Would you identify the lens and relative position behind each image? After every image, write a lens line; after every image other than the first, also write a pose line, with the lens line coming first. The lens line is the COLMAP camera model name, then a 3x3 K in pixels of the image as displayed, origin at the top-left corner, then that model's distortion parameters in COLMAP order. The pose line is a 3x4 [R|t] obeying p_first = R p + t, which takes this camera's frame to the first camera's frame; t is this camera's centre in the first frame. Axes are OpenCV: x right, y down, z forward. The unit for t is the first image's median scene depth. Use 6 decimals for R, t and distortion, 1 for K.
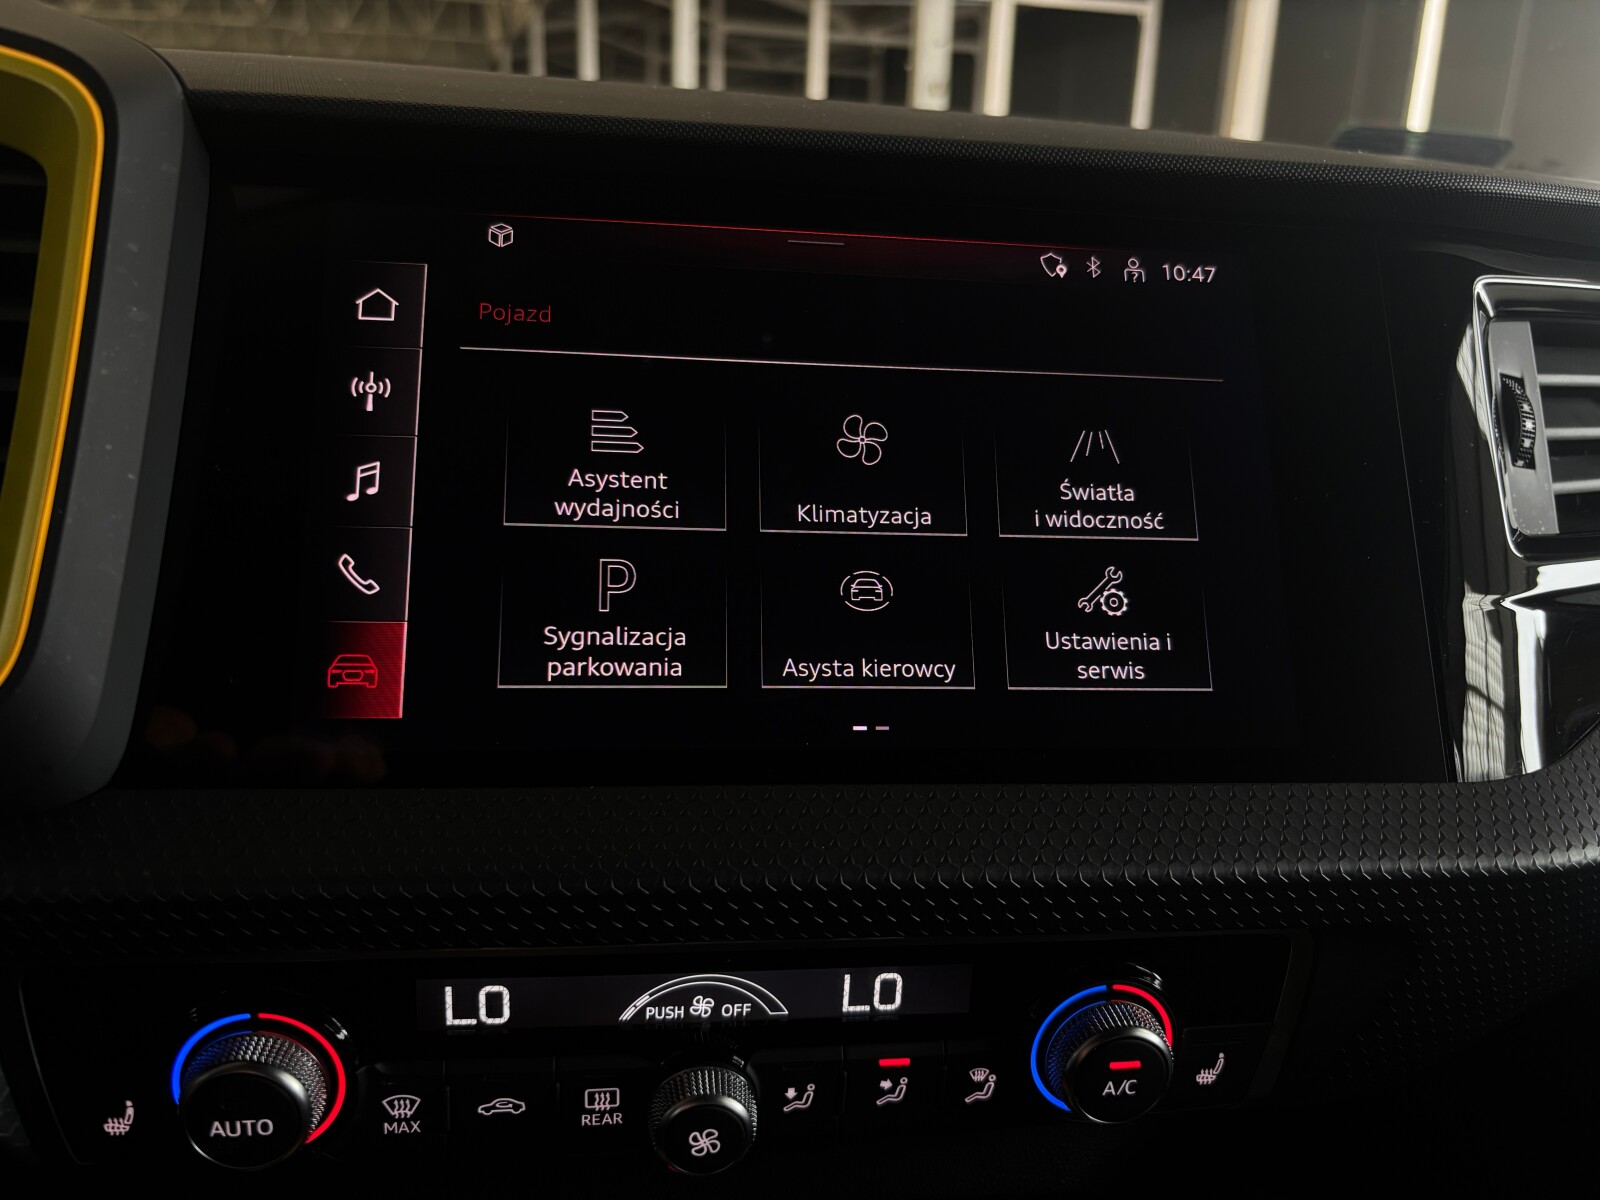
lens RADIAL K [[1223.9, 0, 806.5], [0, 1223.9, 601.3], [0, 0, 1]] dist [-0.005182, -0.000108]
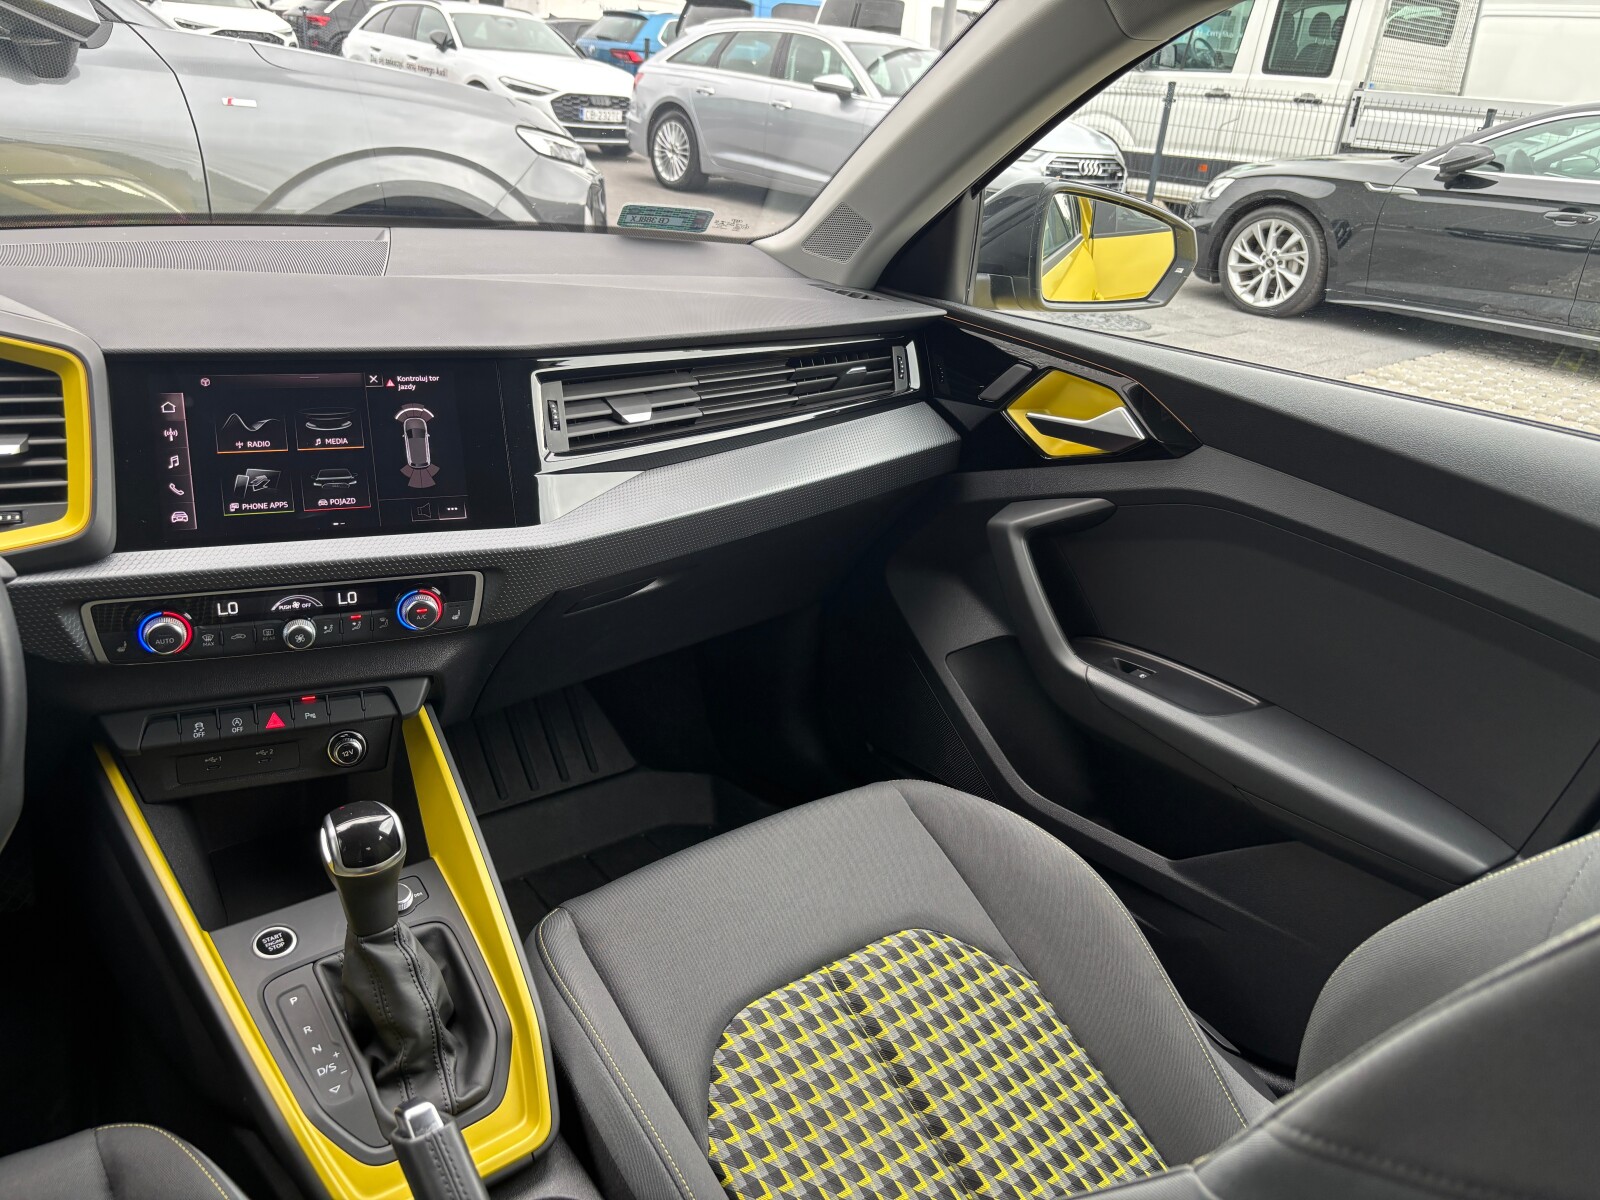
lens RADIAL K [[1223.9, 0, 806.5], [0, 1223.9, 601.3], [0, 0, 1]] dist [-0.005182, -0.000108]
pose [[0.953709, -0.088865, 0.287303, 0.307457], [0.047408, 0.987825, 0.148167, -0.132519], [-0.296972, -0.127688, 0.946310, -2.779790]]
